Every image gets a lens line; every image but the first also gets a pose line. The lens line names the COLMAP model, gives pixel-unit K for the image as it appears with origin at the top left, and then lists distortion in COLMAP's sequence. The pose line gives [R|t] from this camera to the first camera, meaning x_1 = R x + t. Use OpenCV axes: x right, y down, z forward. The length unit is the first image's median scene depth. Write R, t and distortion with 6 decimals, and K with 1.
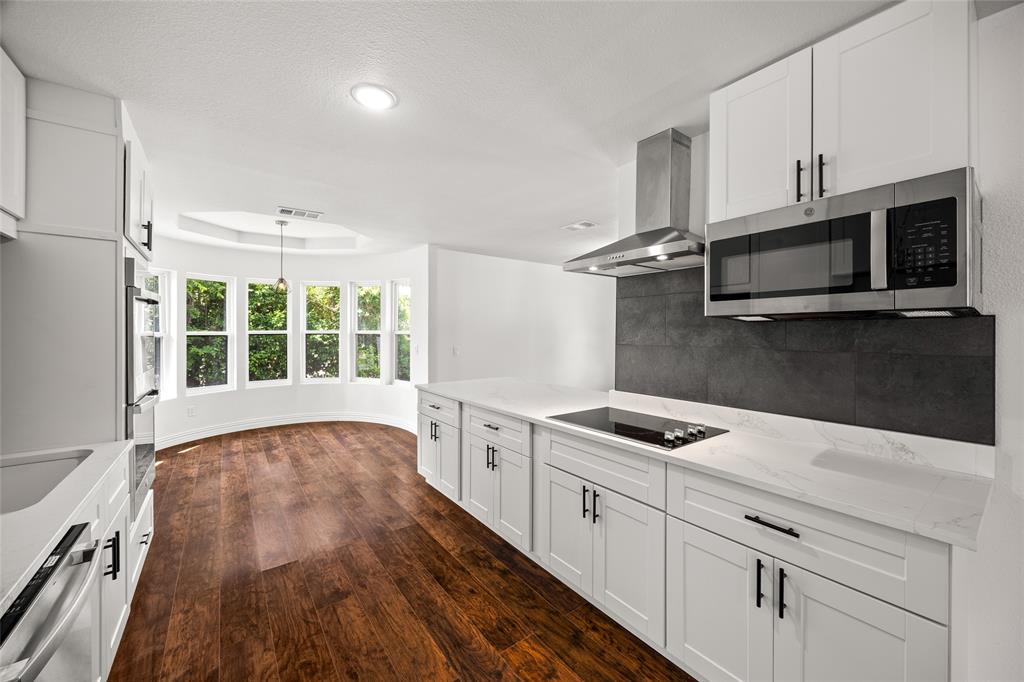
lens RADIAL K [[391.0, 0, 516.3], [0, 391.0, 331.1], [0, 0, 1]] dist [-0.003487, 0.000491]
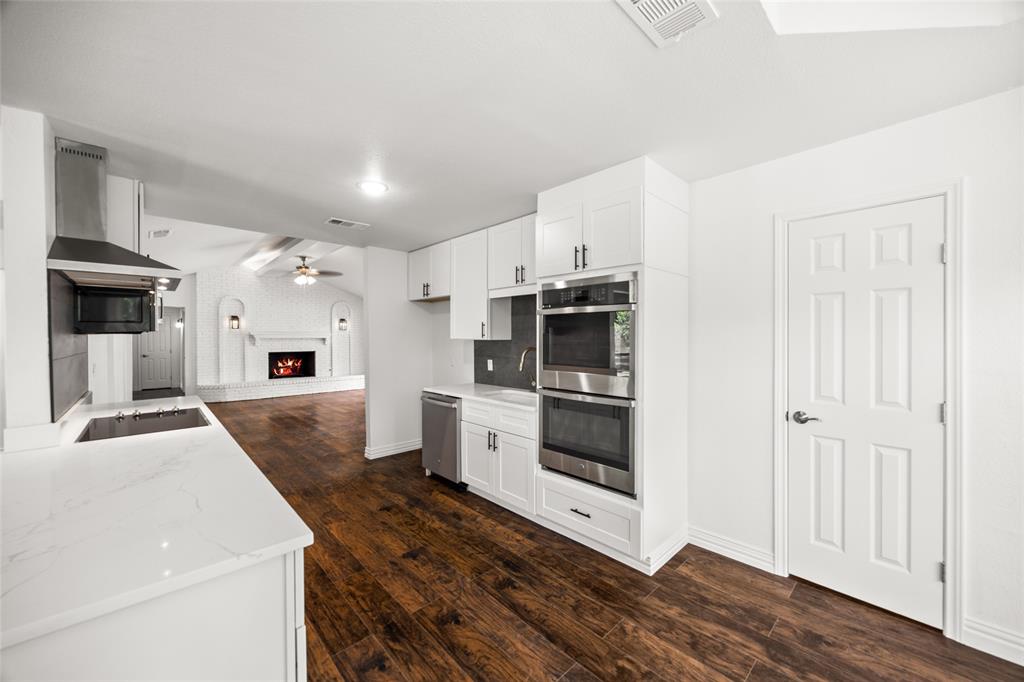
lens RADIAL K [[391.0, 0, 512.4], [0, 391.0, 339.7], [0, 0, 1]] dist [-0.003487, 0.000491]
pose [[-0.994580, 0.004750, -0.103867, -0.384826], [0.004417, 0.999984, 0.003440, -0.000306], [0.103881, 0.002963, -0.994585, 1.337236]]
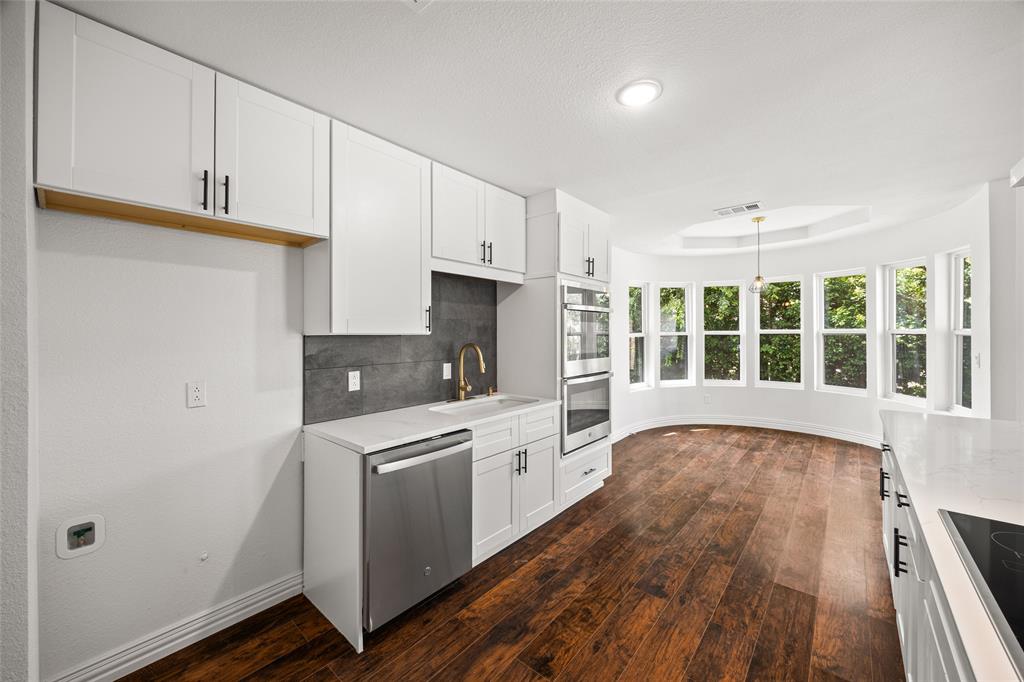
lens RADIAL K [[391.0, 0, 513.8], [0, 391.0, 331.1], [0, 0, 1]] dist [-0.003487, 0.000491]
pose [[0.213750, -0.003391, -0.976882, 0.274174], [0.004955, 0.999985, -0.002387, -0.000017], [0.976876, -0.004330, 0.213764, 0.248876]]
